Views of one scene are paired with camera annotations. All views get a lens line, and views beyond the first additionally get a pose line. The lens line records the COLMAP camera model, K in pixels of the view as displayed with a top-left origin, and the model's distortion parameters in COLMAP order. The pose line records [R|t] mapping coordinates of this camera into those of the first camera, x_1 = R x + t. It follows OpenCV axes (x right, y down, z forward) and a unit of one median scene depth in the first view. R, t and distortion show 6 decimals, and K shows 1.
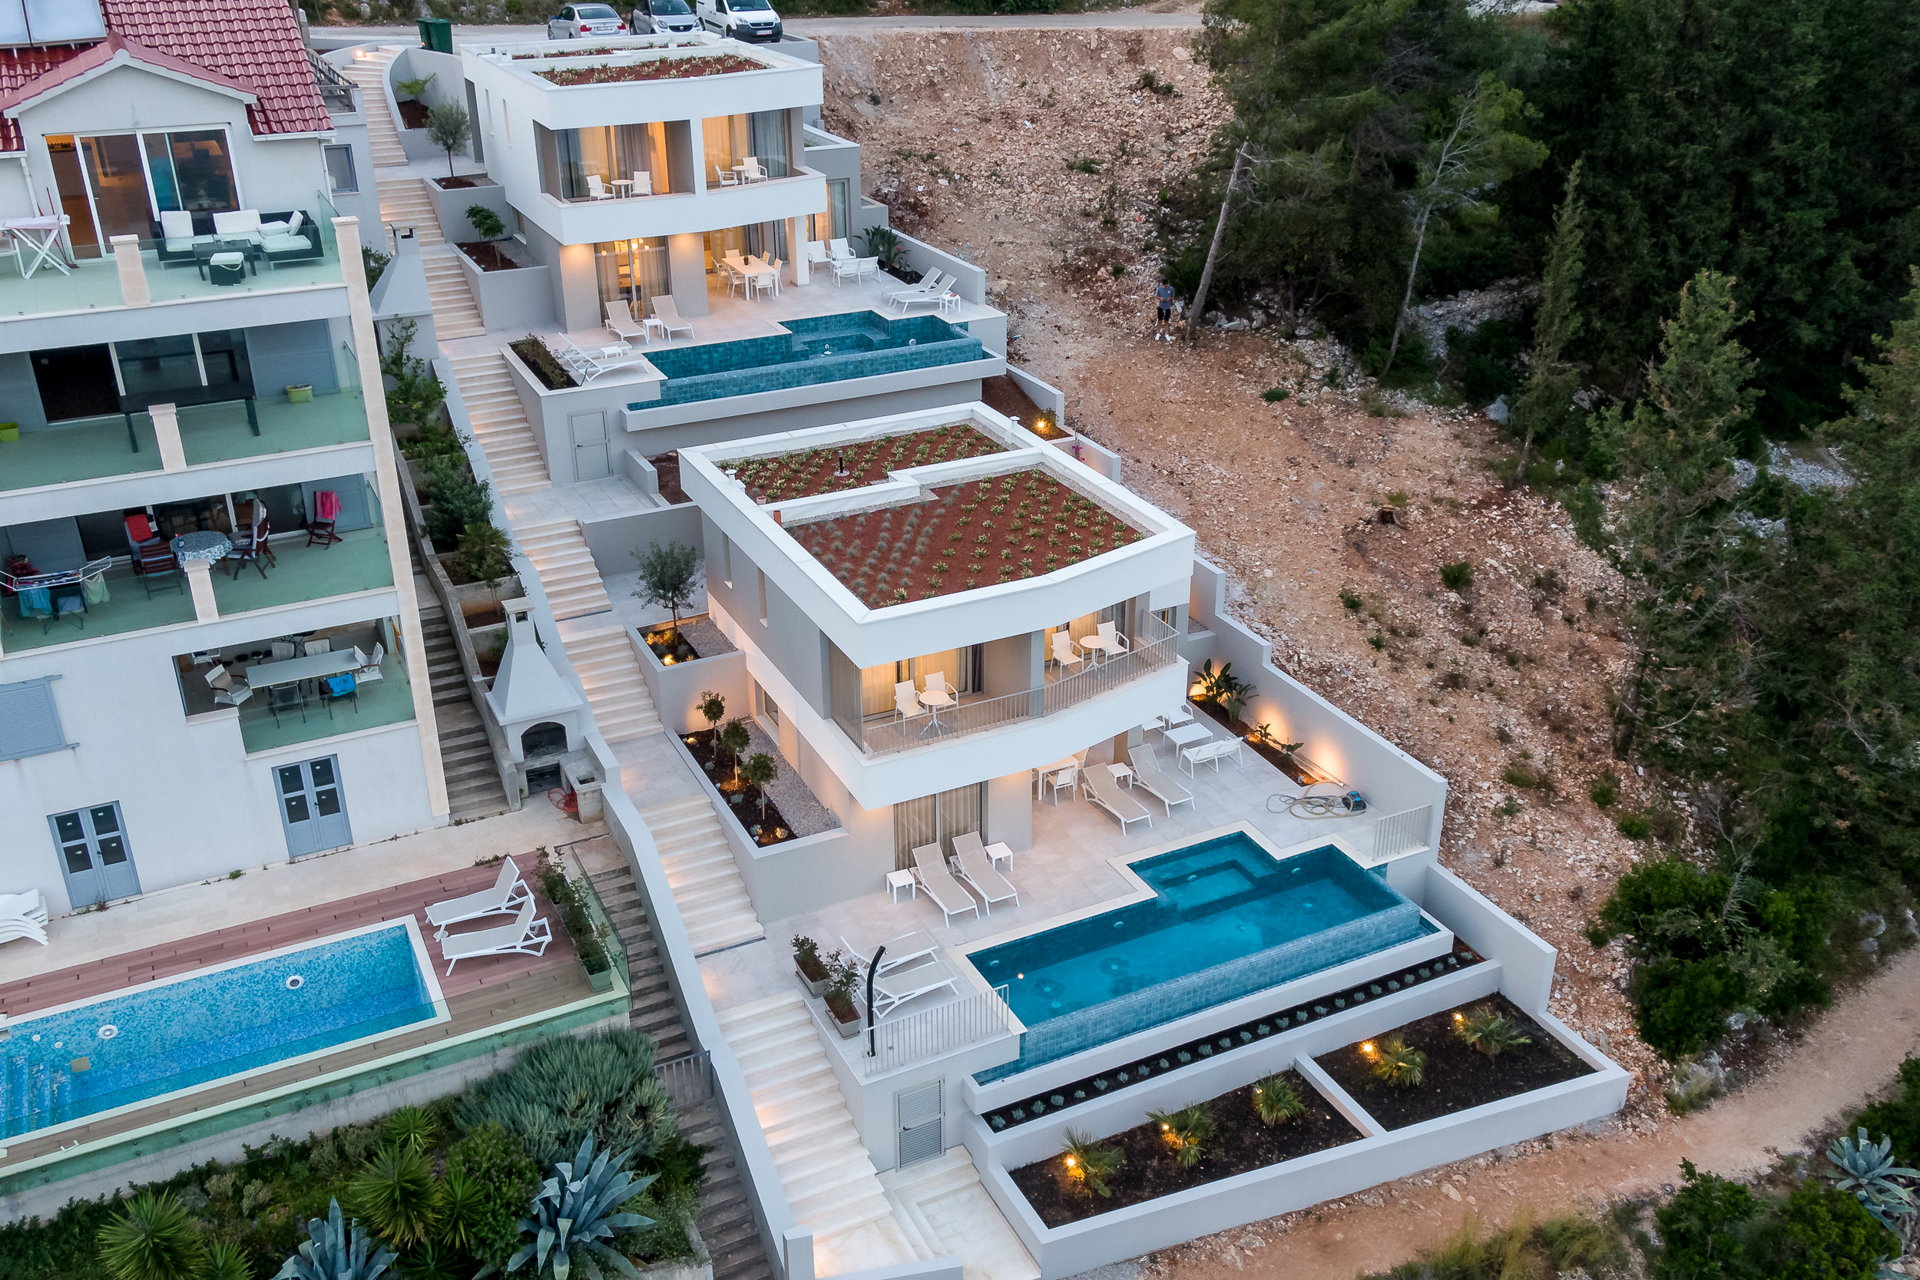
lens RADIAL K [[1704.1, 0, 960.0], [0, 1704.1, 640.0], [0, 0, 1]] dist [0.023128, 0.003199]
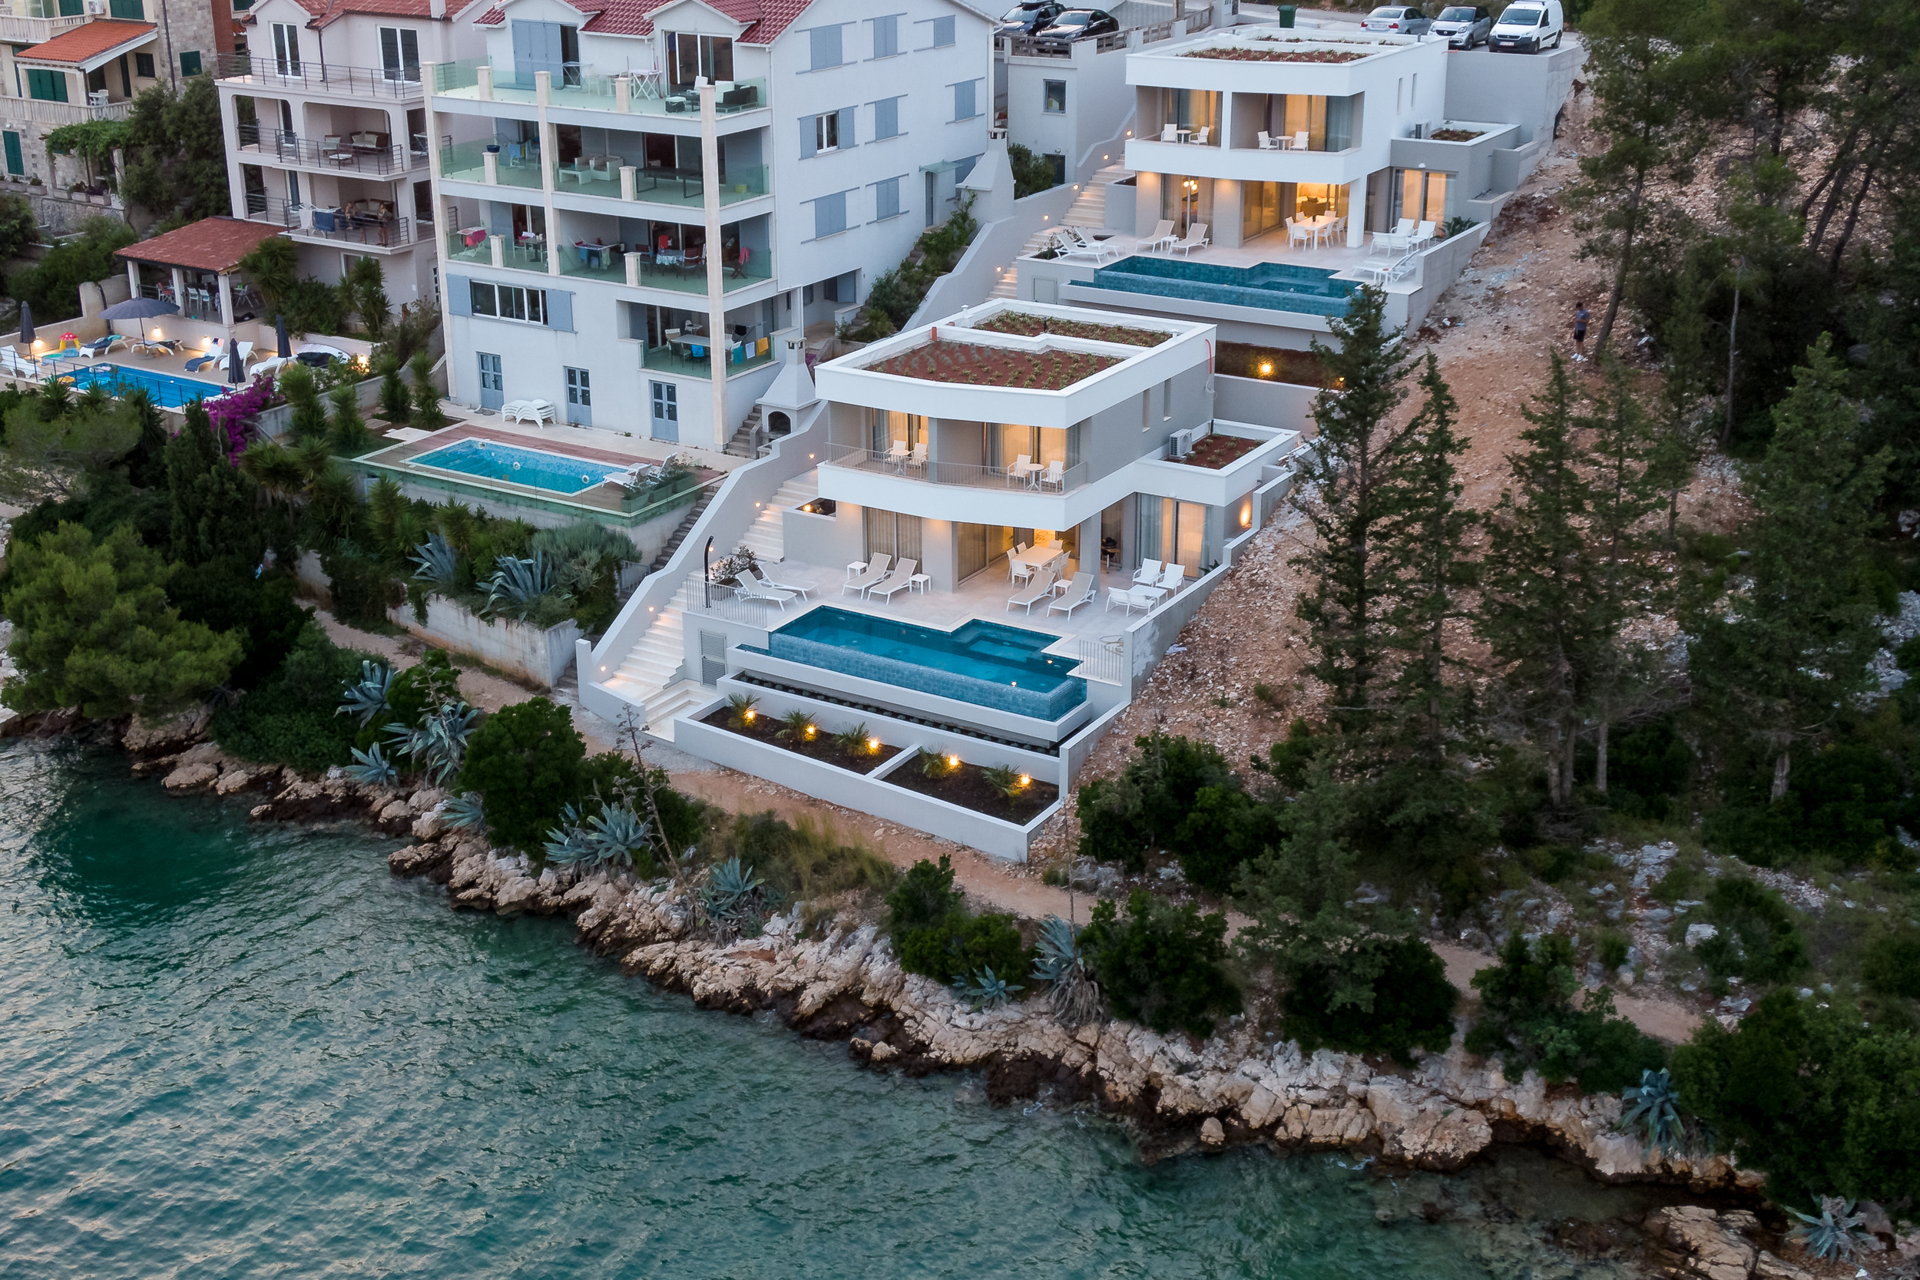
lens RADIAL K [[2221.1, 0, 947.3], [0, 2221.1, 641.3], [0, 0, 1]] dist [0.011103, -0.013516]
pose [[0.531508, 0.311159, -0.787832, 1.586202], [-0.364658, 0.923539, 0.118742, -0.059719], [0.764542, 0.224177, 0.604335, -0.104999]]
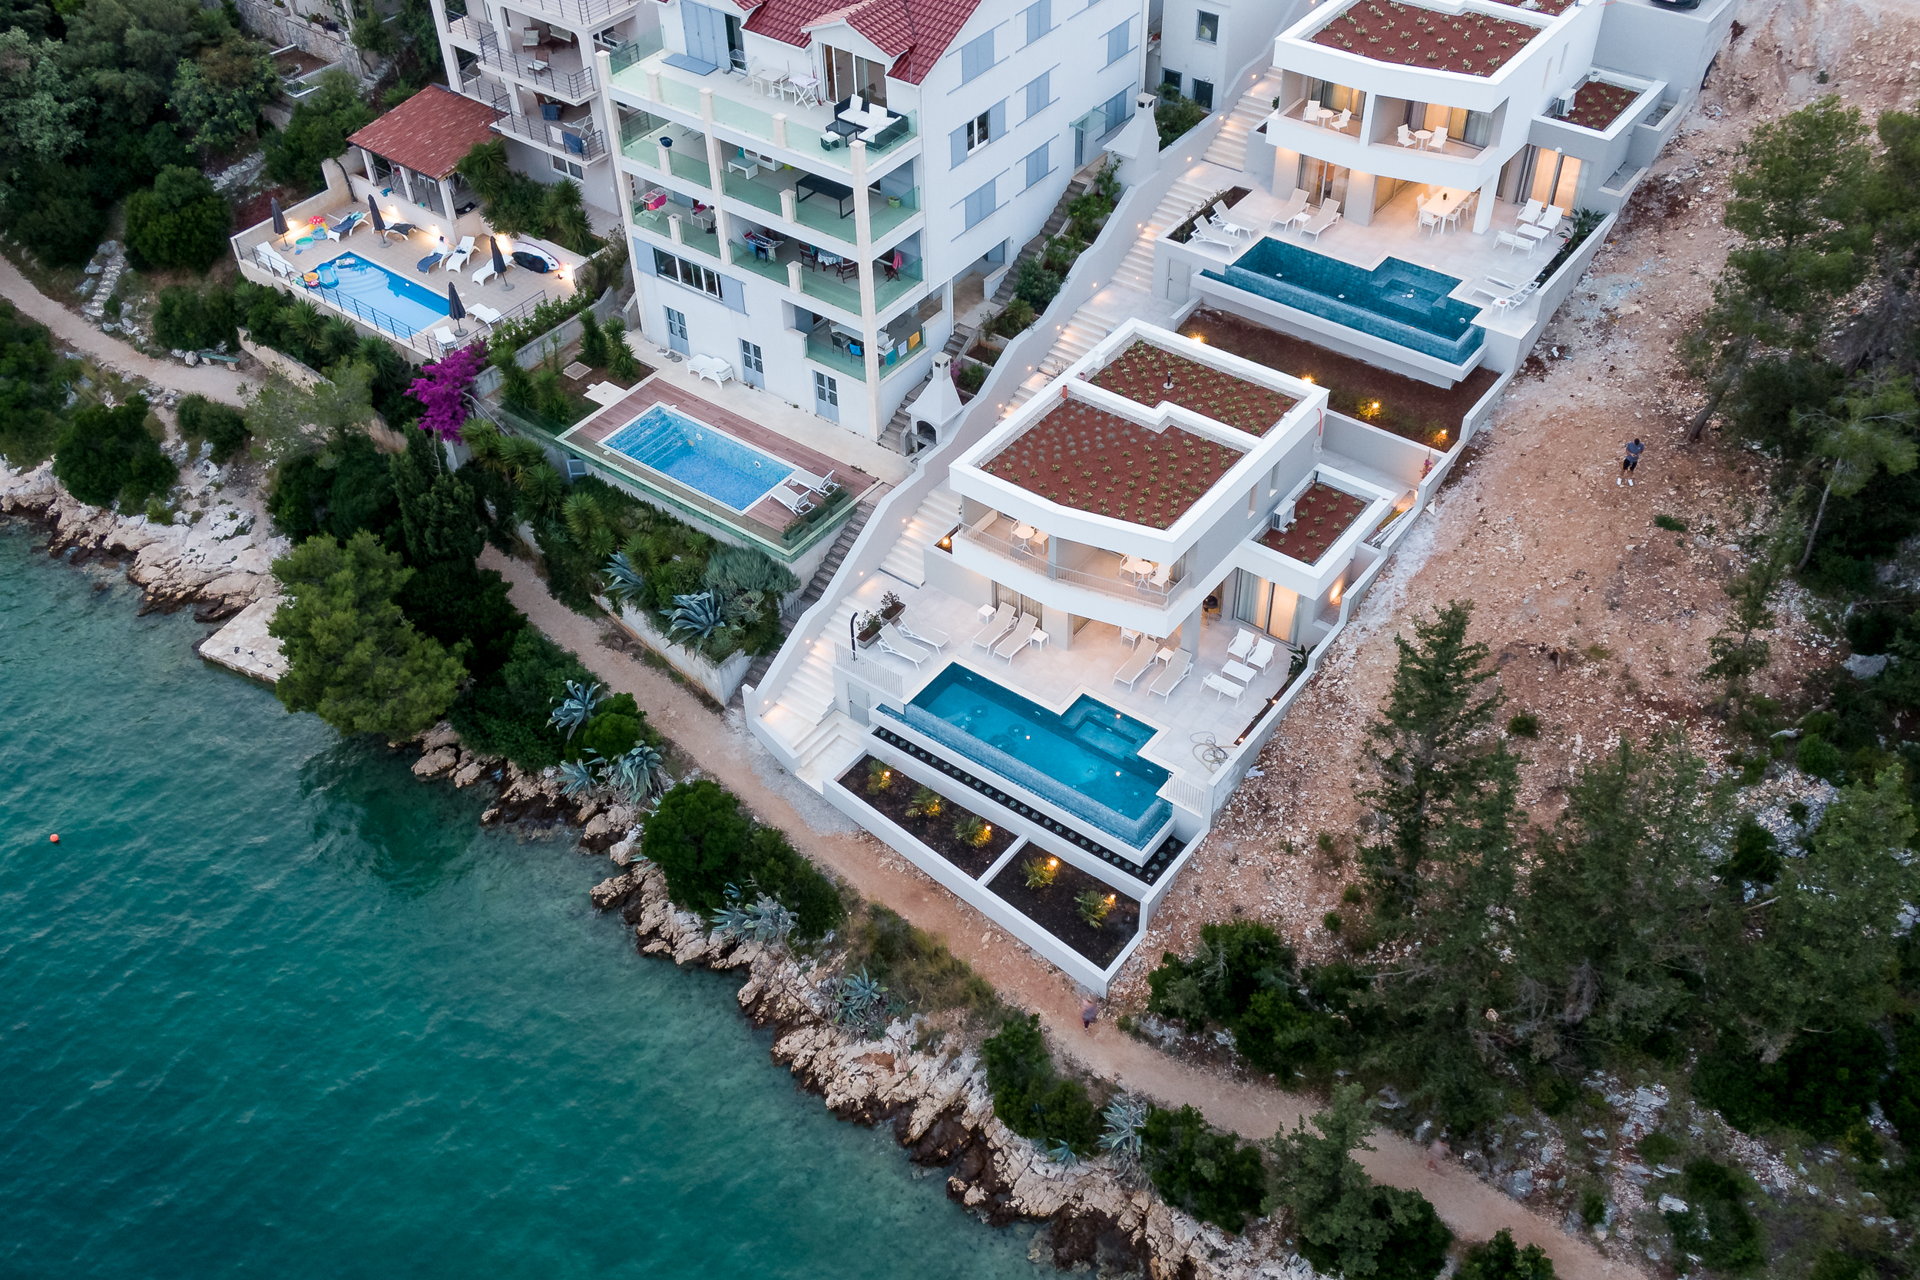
lens RADIAL K [[1719.5, 0, 951.8], [0, 1719.5, 658.3], [0, 0, 1]] dist [0.018700, 0.006923]
pose [[0.444502, 0.614873, -0.651421, 1.116695], [-0.368025, 0.788357, 0.493001, -0.667758], [0.816686, 0.020600, 0.576715, -0.021089]]
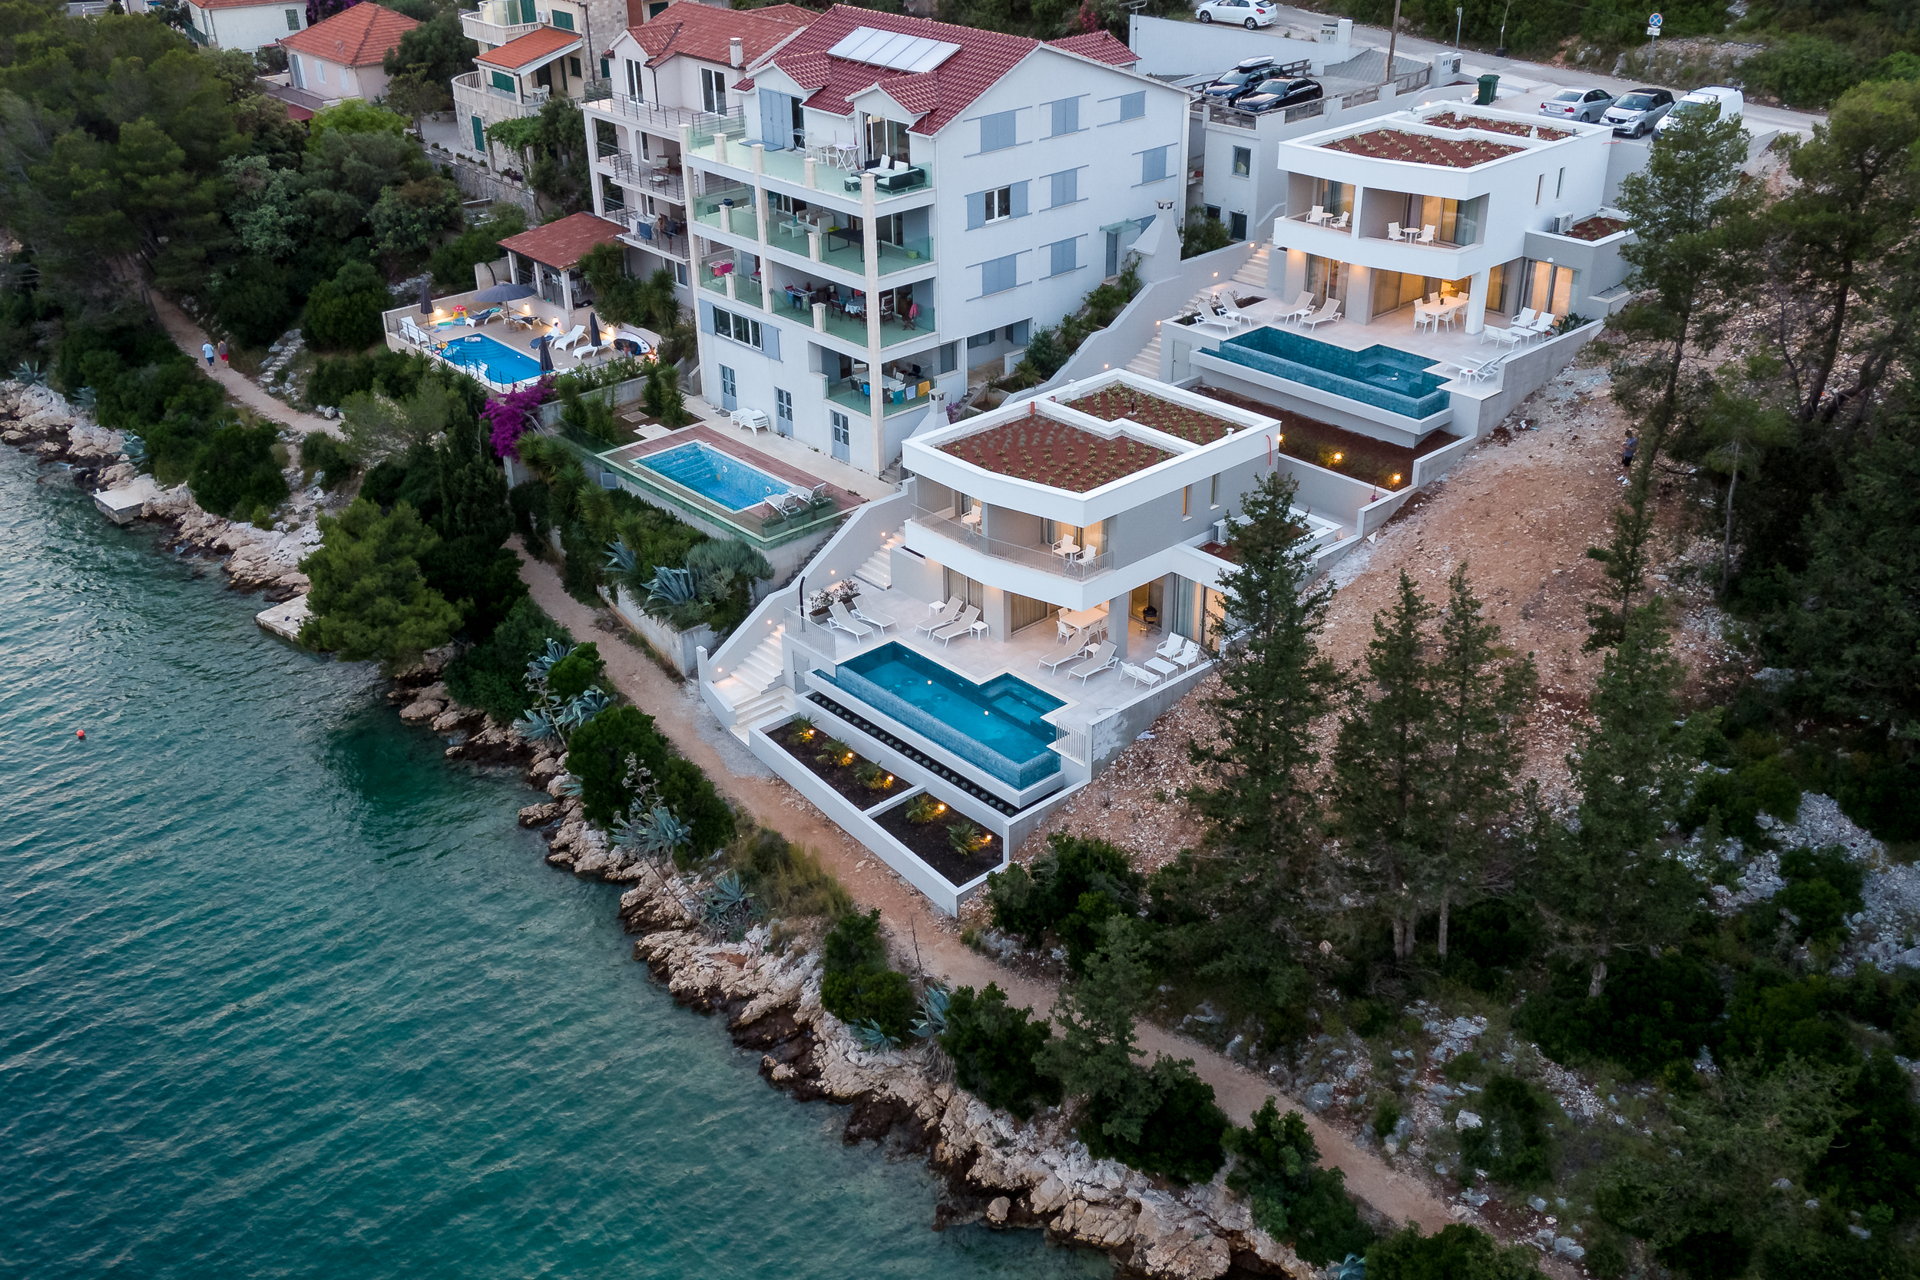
lens RADIAL K [[1776.3, 0, 955.1], [0, 1776.3, 669.6], [0, 0, 1]] dist [0.012177, 0.012327]
pose [[0.266410, 0.470009, -0.841497, 1.581978], [-0.401462, 0.847824, 0.346444, -0.458468], [0.876273, 0.245533, 0.414559, 0.268502]]
